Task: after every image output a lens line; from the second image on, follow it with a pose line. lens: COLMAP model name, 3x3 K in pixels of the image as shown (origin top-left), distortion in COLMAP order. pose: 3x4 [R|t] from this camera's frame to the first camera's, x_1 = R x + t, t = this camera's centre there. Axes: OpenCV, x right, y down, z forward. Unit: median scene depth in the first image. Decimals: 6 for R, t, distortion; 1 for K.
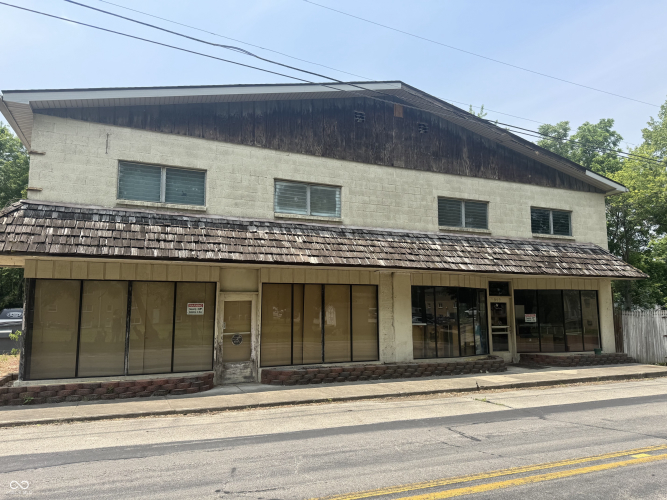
lens RADIAL K [[470.2, 0, 329.6], [0, 470.2, 252.9], [0, 0, 1]] dist [0.048447, -0.042152]
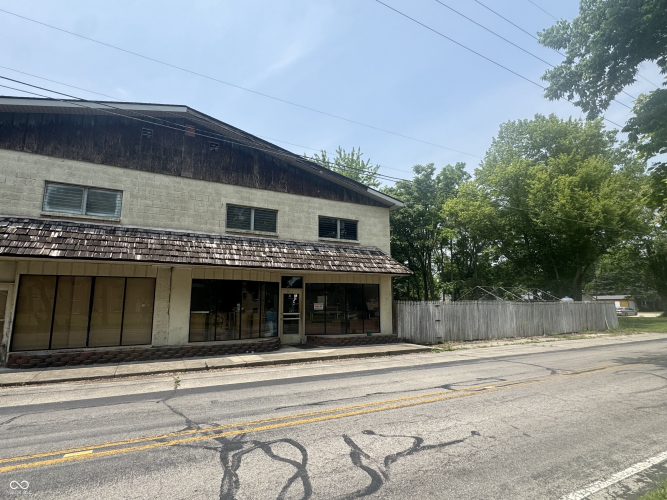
lens RADIAL K [[346.0, 0, 333.1], [0, 346.0, 249.0], [0, 0, 1]] dist [0.004650, -0.002142]
pose [[0.996835, 0.013244, 0.078388, 0.449360], [-0.010716, 0.999411, -0.032586, 0.020605], [-0.078774, 0.031643, 0.996390, 0.118380]]
